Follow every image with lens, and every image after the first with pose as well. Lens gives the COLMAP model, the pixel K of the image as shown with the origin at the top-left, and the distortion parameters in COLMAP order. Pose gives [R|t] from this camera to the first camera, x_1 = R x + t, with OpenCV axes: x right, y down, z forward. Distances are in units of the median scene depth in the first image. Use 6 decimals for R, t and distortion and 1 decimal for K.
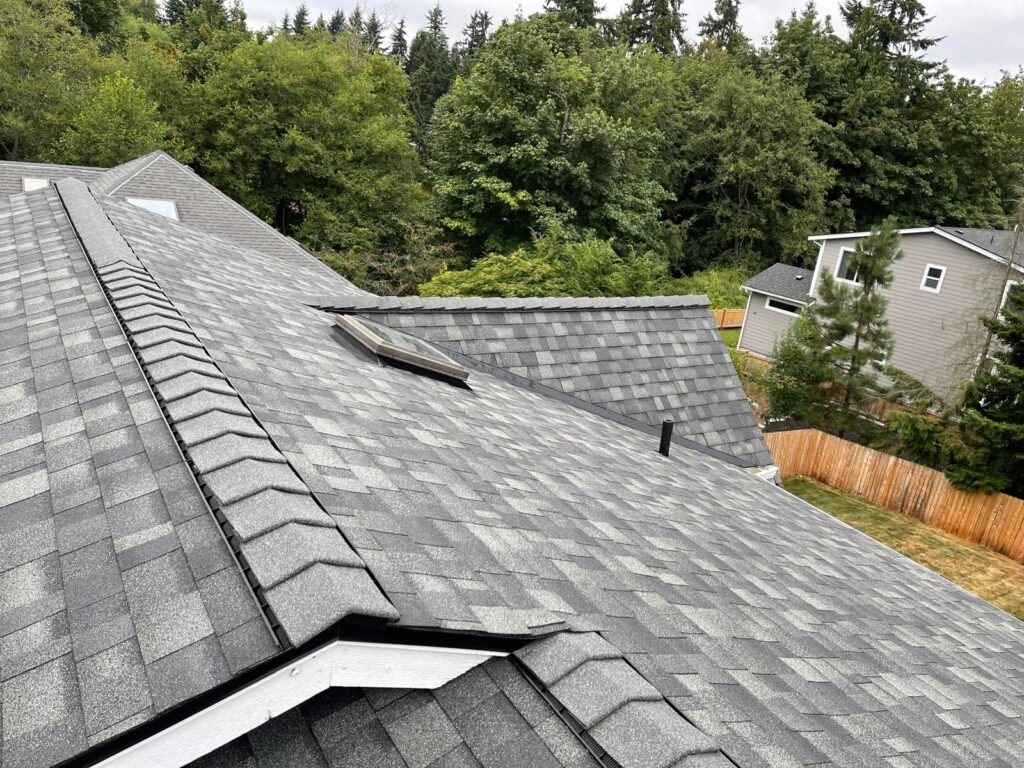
lens RADIAL K [[783.4, 0, 516.4], [0, 783.4, 380.9], [0, 0, 1]] dist [0.078729, -0.102611]
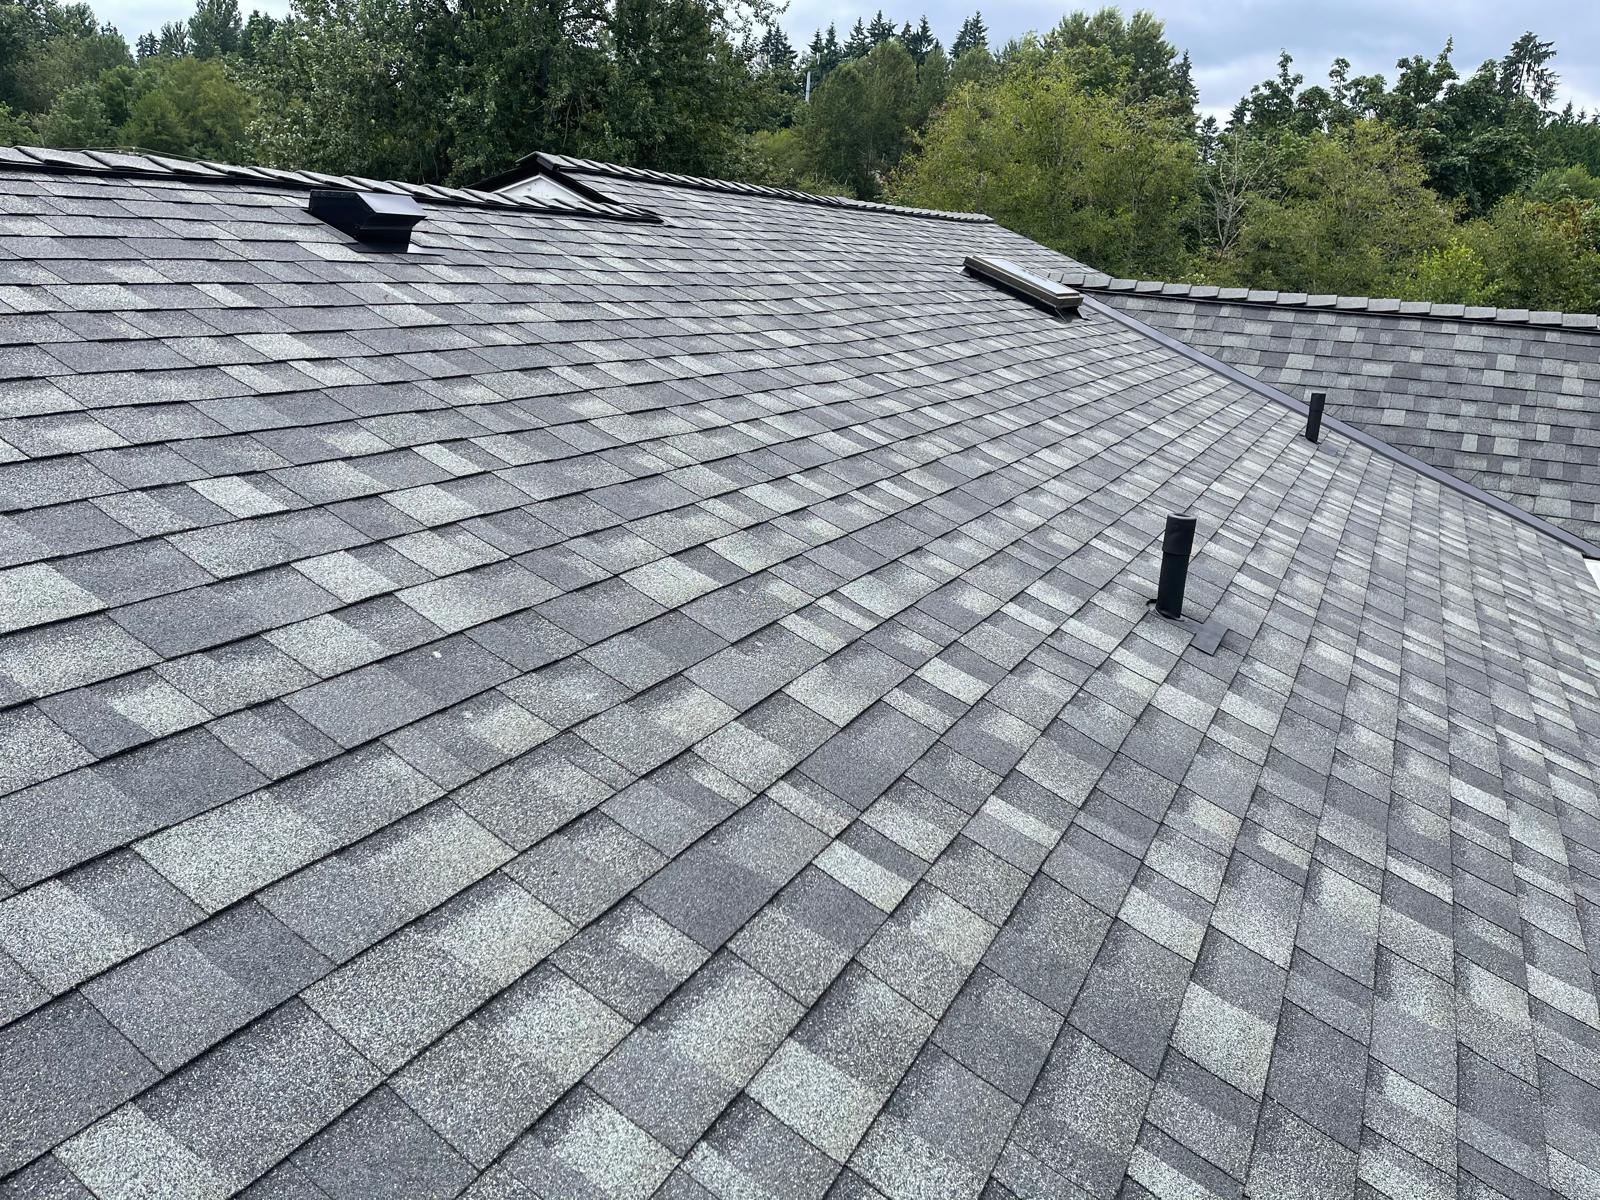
lens RADIAL K [[1224.1, 0, 806.9], [0, 1224.1, 595.1], [0, 0, 1]] dist [0.078729, -0.102611]
pose [[0.532627, 0.145539, -0.833743, 0.848406], [-0.258066, 0.966120, 0.003784, 0.321701], [0.806046, 0.213145, 0.552140, -0.025116]]
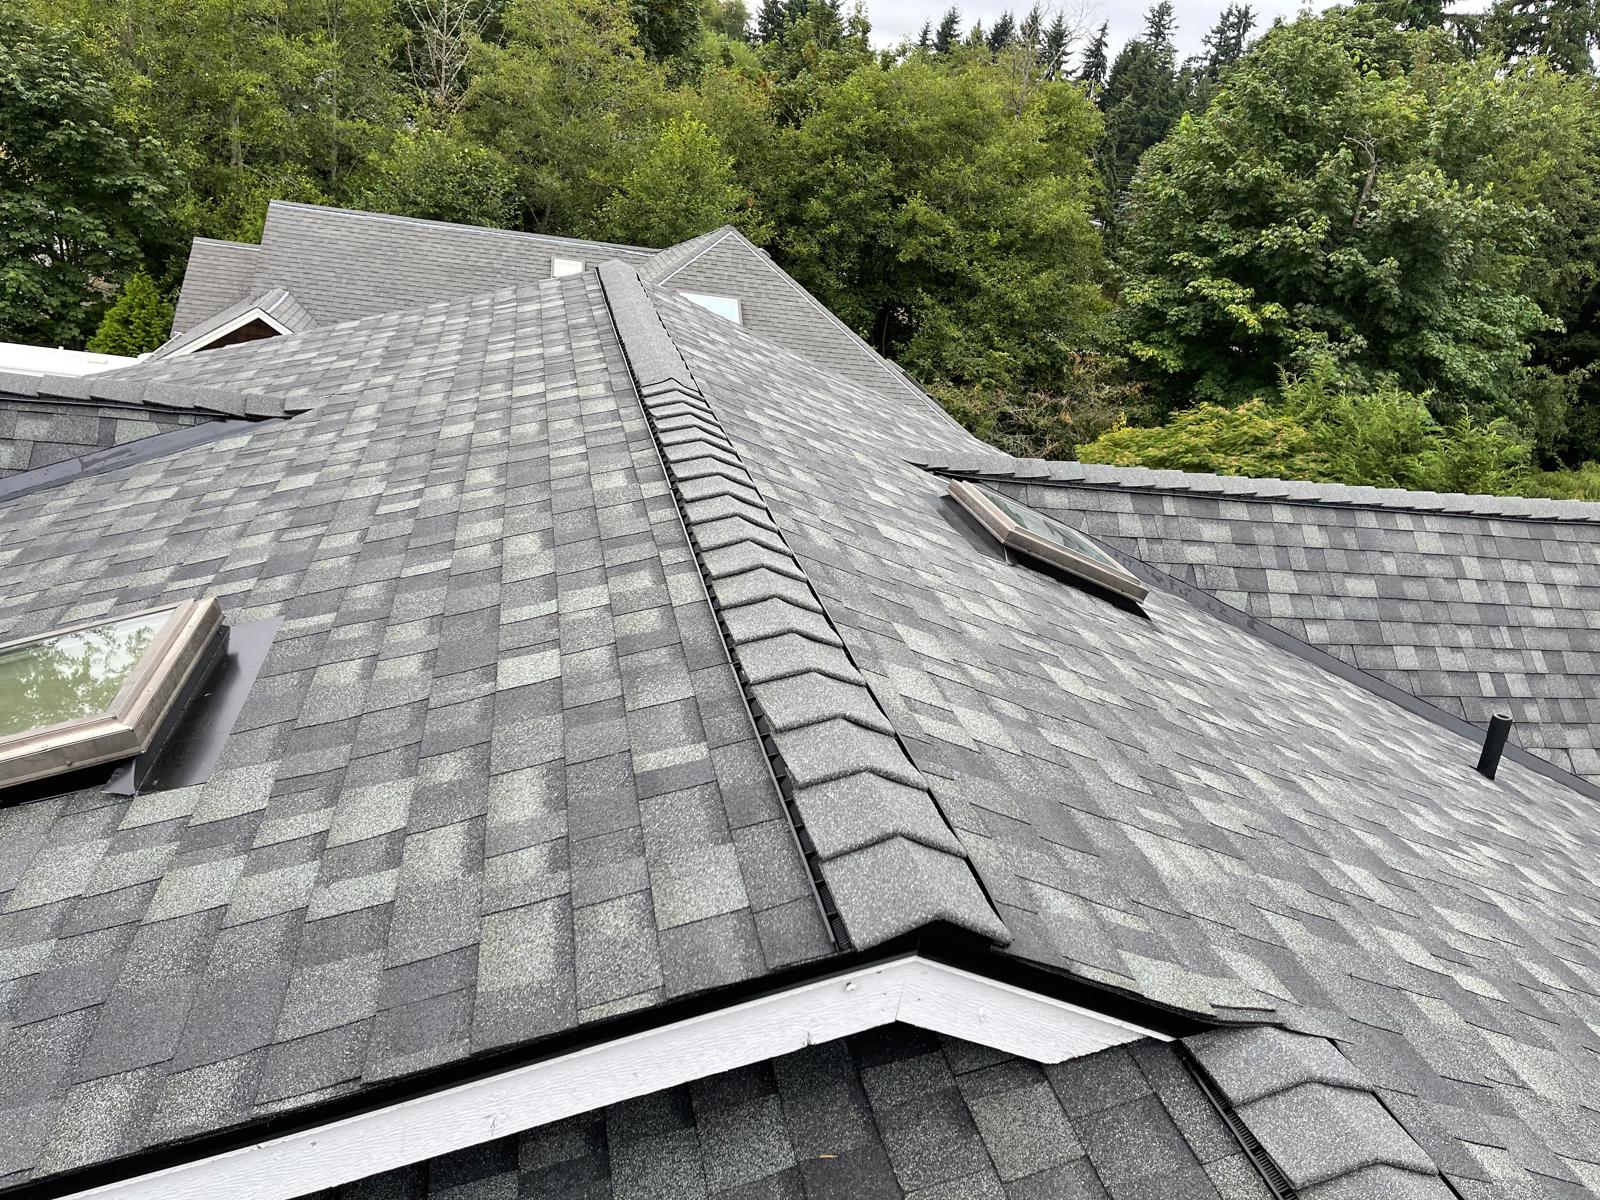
lens RADIAL K [[1224.1, 0, 806.9], [0, 1224.1, 595.1], [0, 0, 1]] dist [0.078729, -0.102611]
pose [[0.940822, 0.119527, -0.317124, -0.004268], [-0.118643, 0.992689, 0.022170, 0.002834], [0.317456, 0.016766, 0.948125, -0.008284]]
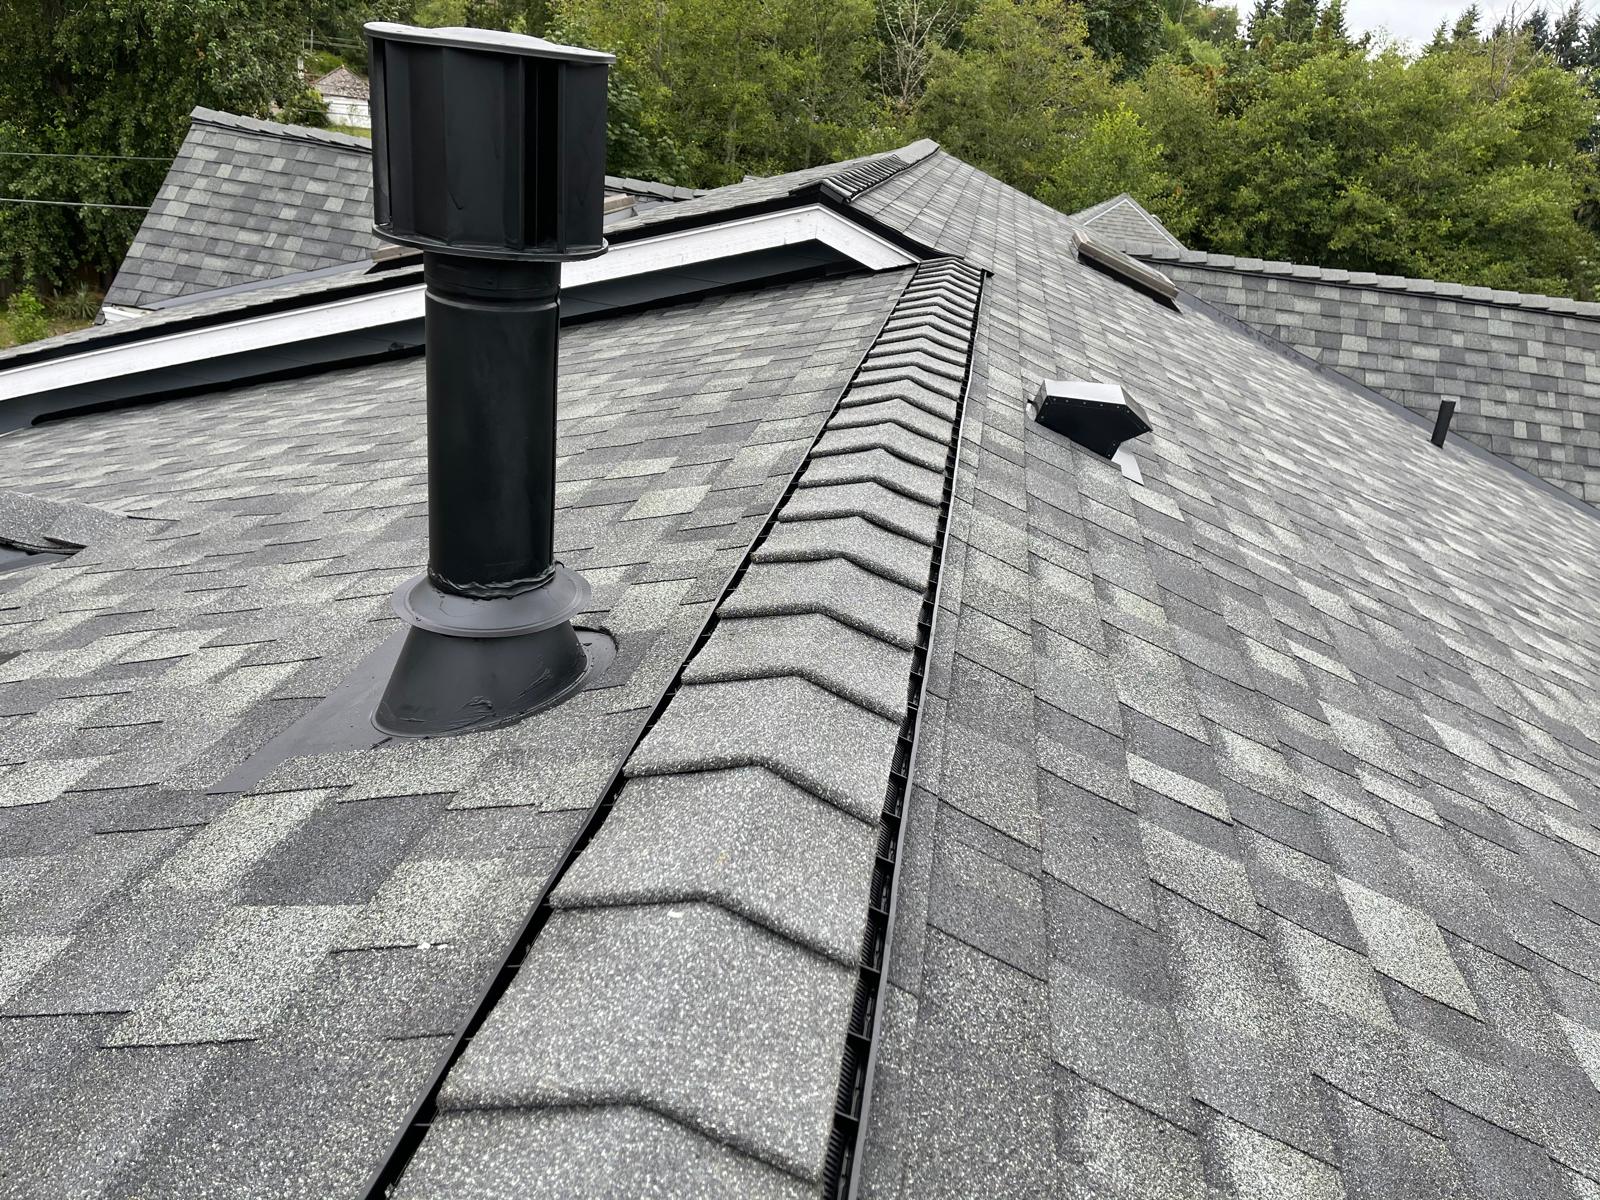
lens RADIAL K [[1207.1, 0, 800.0], [0, 1207.1, 600.0], [0, 0, 1]] dist [0.151636, -0.196325]
pose [[0.759152, 0.212796, -0.615148, 0.449544], [-0.216000, 0.973858, 0.070318, 0.265361], [0.614030, 0.079490, 0.785270, -0.332087]]
